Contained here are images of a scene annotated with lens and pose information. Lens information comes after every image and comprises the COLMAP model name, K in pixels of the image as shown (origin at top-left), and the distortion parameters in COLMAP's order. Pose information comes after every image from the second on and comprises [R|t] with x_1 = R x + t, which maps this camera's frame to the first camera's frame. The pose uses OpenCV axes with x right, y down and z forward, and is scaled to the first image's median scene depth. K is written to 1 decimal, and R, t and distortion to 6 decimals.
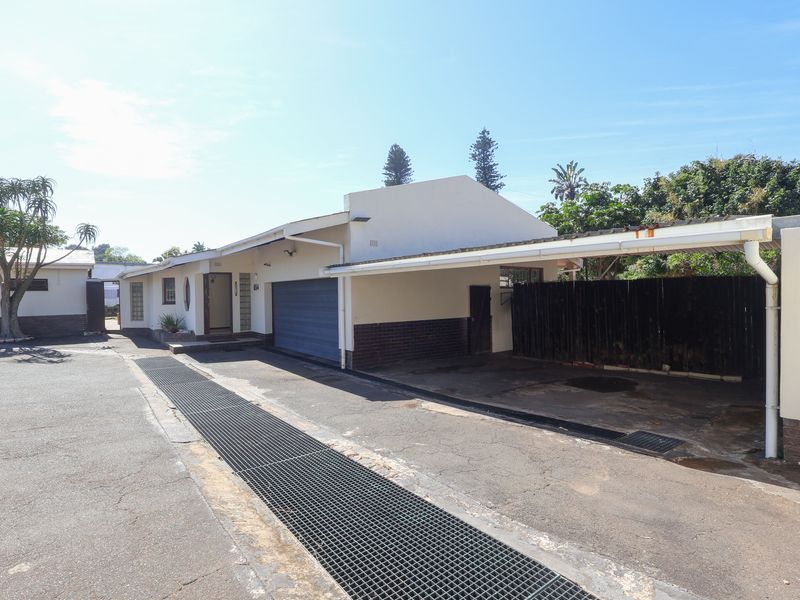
lens RADIAL K [[416.4, 0, 399.3], [0, 416.4, 300.6], [0, 0, 1]] dist [0.000873, 0.000960]
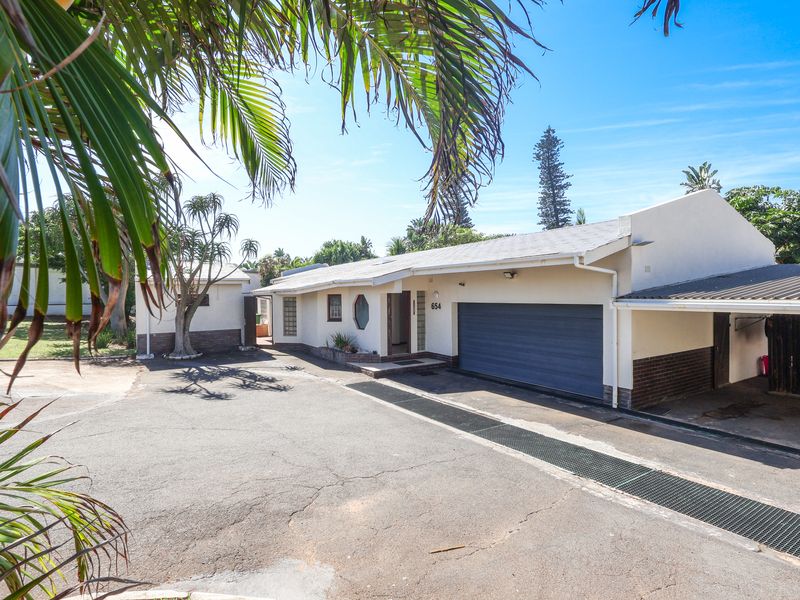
lens RADIAL K [[416.4, 0, 398.9], [0, 416.4, 302.7], [0, 0, 1]] dist [0.000873, 0.000960]
pose [[0.997060, 0.005363, -0.076437, -0.341091], [-0.004966, 0.999973, 0.005382, -0.042728], [0.076464, -0.004987, 0.997060, 0.039333]]
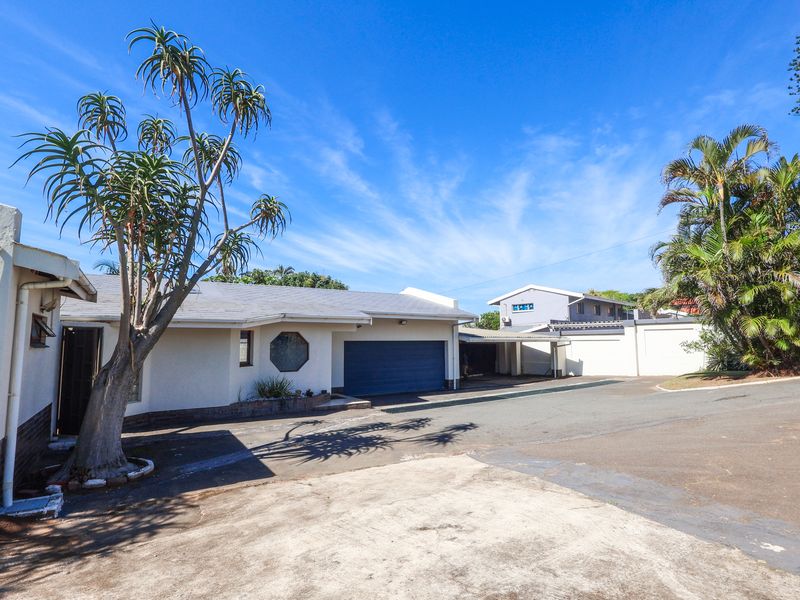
lens RADIAL K [[416.4, 0, 399.9], [0, 416.4, 300.8], [0, 0, 1]] dist [0.000873, 0.000960]
pose [[0.081297, 0.102035, 0.991453, -1.325768], [0.005488, 0.994685, -0.102818, -0.030608], [-0.996675, 0.013800, 0.080305, 0.681083]]
